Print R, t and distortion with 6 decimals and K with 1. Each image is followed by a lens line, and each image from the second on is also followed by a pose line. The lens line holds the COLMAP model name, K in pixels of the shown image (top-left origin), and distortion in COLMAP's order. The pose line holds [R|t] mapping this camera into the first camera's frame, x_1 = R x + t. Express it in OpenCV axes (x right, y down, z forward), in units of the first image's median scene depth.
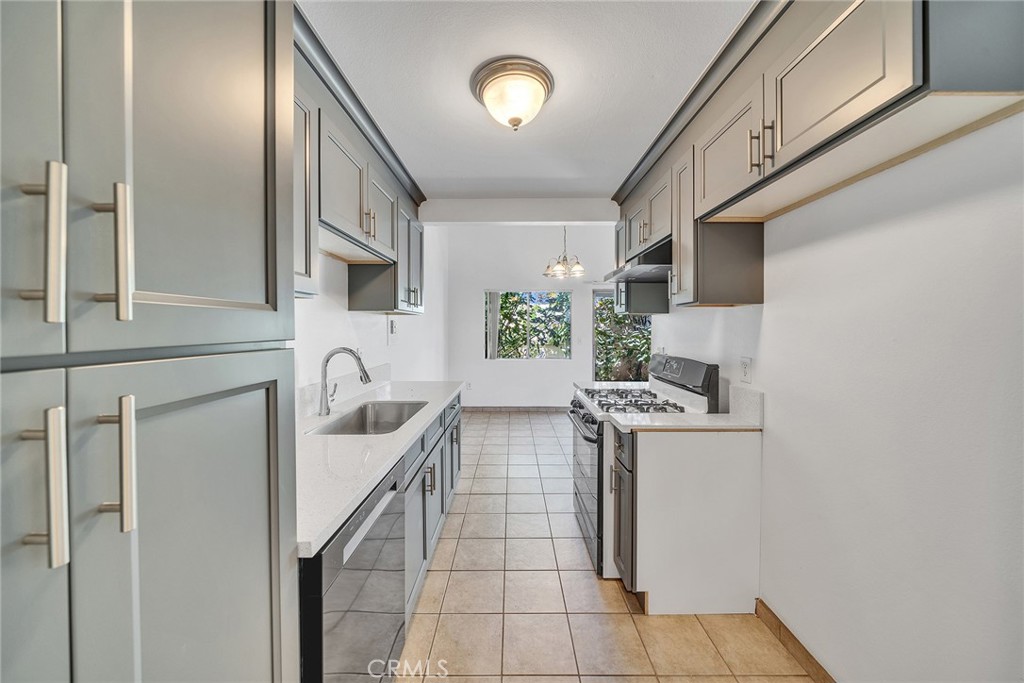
lens RADIAL K [[350.5, 0, 510.9], [0, 350.5, 336.0], [0, 0, 1]] dist [-0.007236, -0.000033]
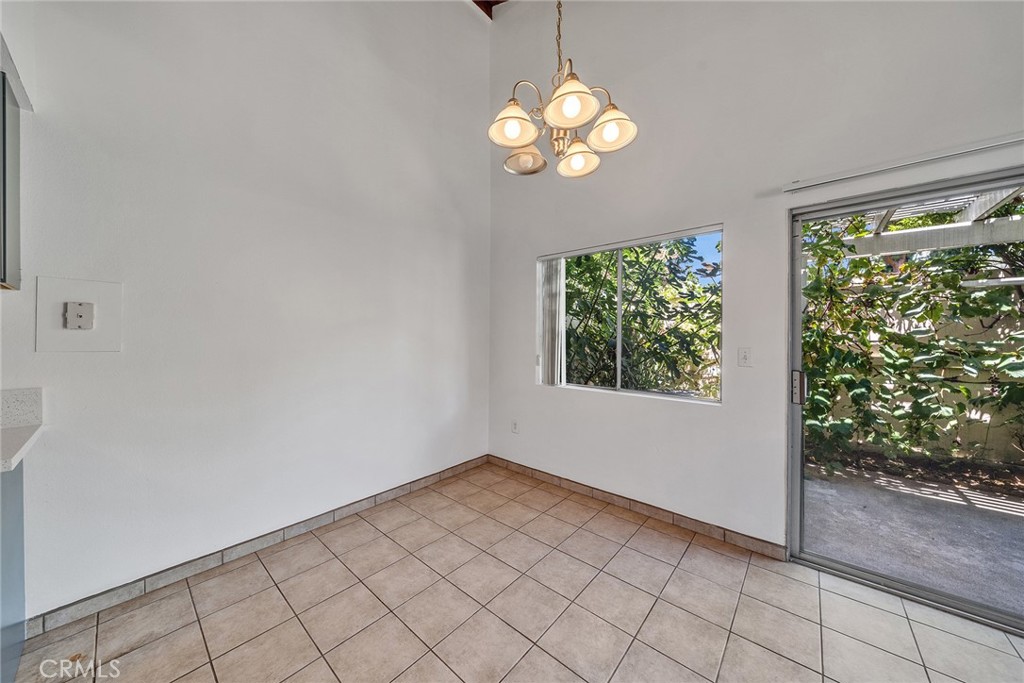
lens RADIAL K [[350.5, 0, 510.7], [0, 350.5, 340.3], [0, 0, 1]] dist [-0.007236, -0.000033]
pose [[0.754144, 0.012824, -0.656584, 0.187178], [-0.016030, 0.999871, 0.001117, -0.000424], [0.656513, 0.009682, 0.754252, 0.413846]]
